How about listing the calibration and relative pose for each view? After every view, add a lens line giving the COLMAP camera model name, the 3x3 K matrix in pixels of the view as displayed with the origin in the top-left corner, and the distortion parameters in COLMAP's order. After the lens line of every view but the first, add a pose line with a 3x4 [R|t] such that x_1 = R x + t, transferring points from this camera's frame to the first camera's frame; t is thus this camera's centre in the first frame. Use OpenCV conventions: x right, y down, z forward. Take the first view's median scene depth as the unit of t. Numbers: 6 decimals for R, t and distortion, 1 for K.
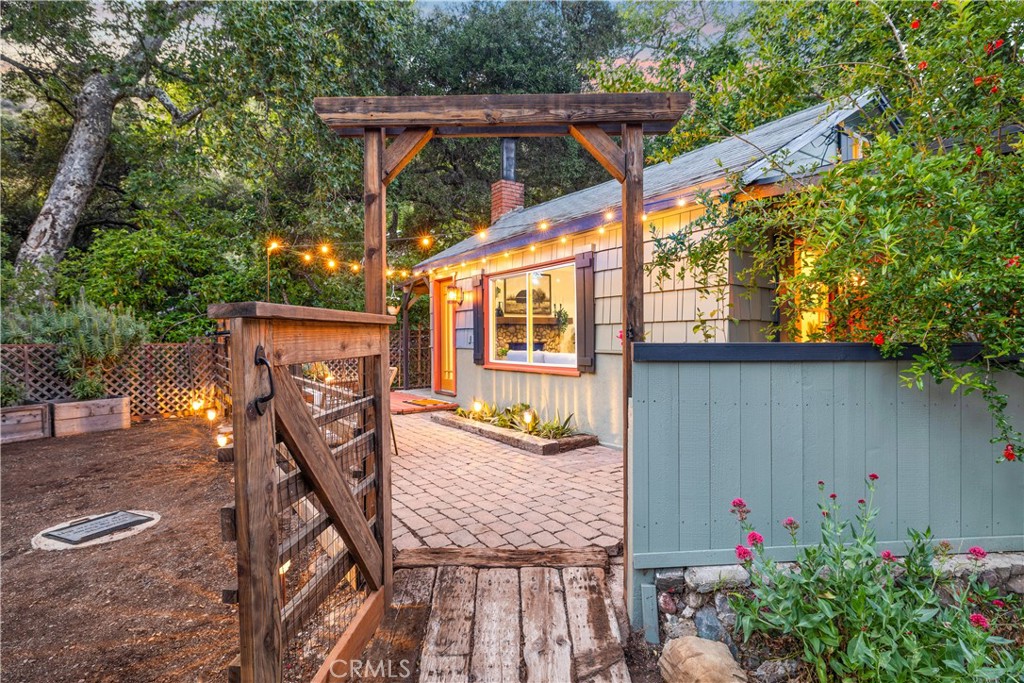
lens RADIAL K [[517.4, 0, 511.3], [0, 517.4, 342.6], [0, 0, 1]] dist [-0.000291, -0.000063]
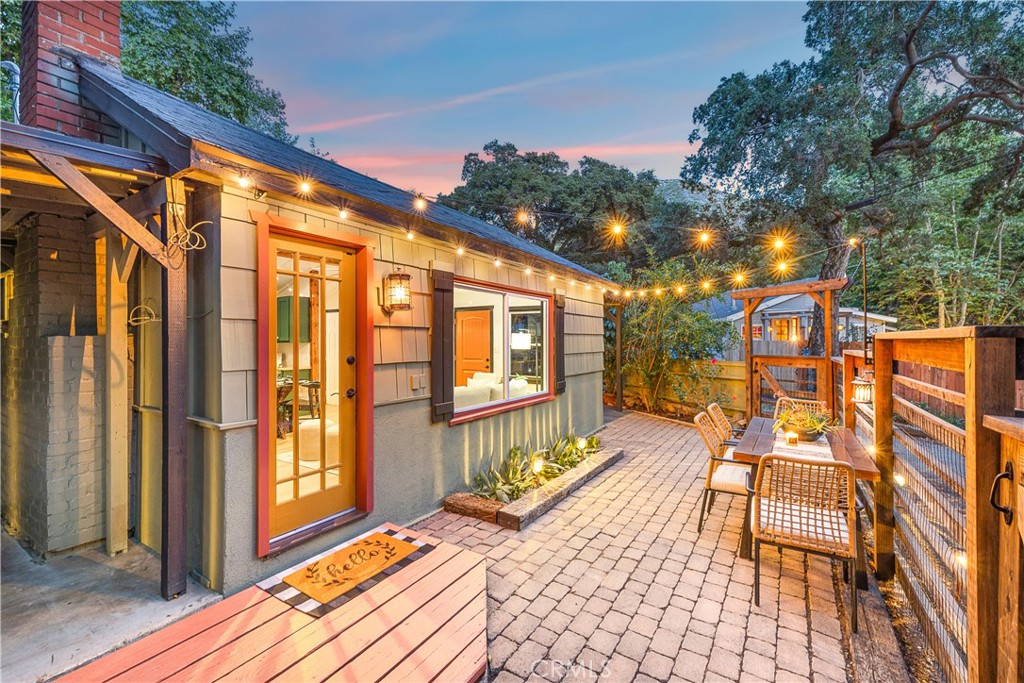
lens RADIAL K [[434.7, 0, 514.9], [0, 434.7, 340.9], [0, 0, 1]] dist [0.003127, 0.000072]
pose [[-0.415659, 0.007529, 0.909489, -0.521749], [0.009178, 0.999950, -0.004084, -0.045347], [-0.909474, 0.006649, -0.415707, 1.081847]]
